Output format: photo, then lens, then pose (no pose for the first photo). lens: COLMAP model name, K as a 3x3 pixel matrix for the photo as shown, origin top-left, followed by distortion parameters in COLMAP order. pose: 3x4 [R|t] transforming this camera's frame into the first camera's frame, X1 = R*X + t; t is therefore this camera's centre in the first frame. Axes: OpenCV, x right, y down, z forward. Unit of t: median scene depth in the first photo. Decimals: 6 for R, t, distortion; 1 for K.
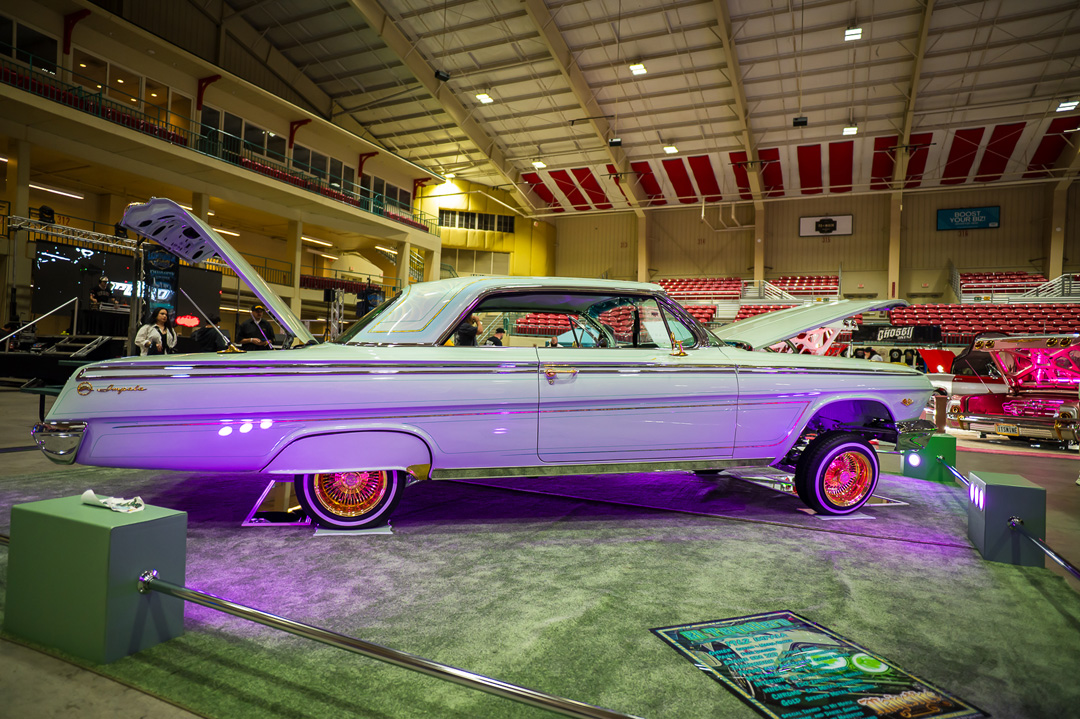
lens RADIAL K [[607.4, 0, 571.8], [0, 607.4, 362.2], [0, 0, 1]] dist [-0.050458, 0.045280]
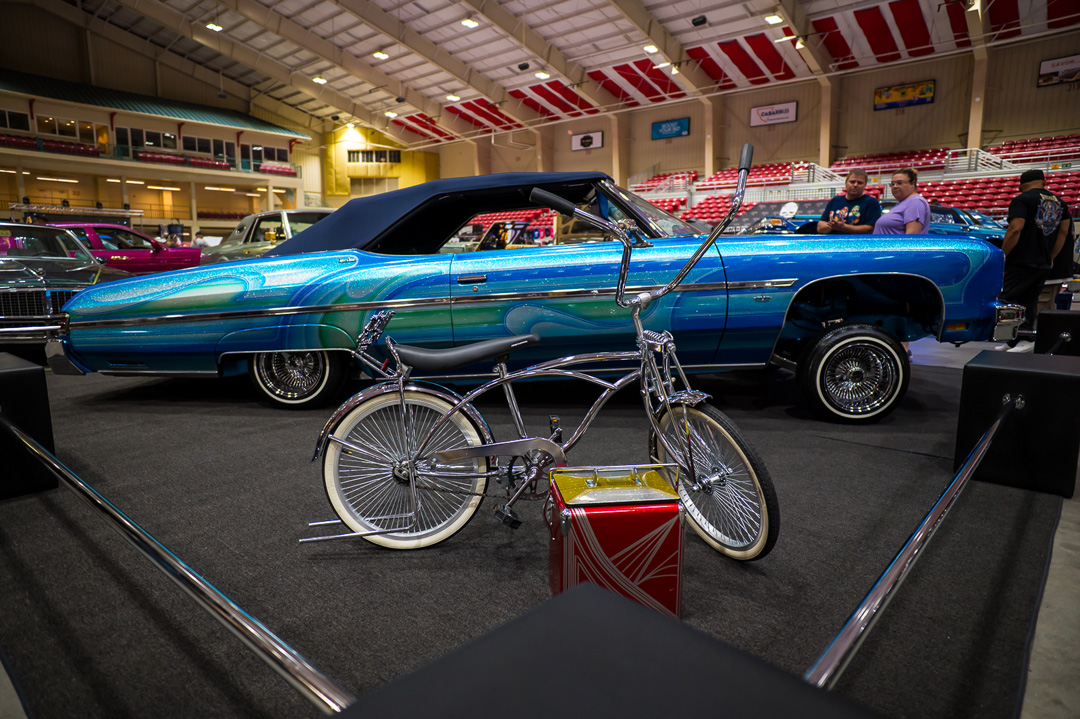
lens RADIAL K [[607.4, 0, 571.8], [0, 607.4, 362.2], [0, 0, 1]] dist [-0.050458, 0.045280]
pose [[0.966366, 0.005813, -0.257106, 0.640453], [0.038049, 0.985510, 0.165296, 0.022685], [0.254342, -0.169519, 0.952142, -0.285418]]
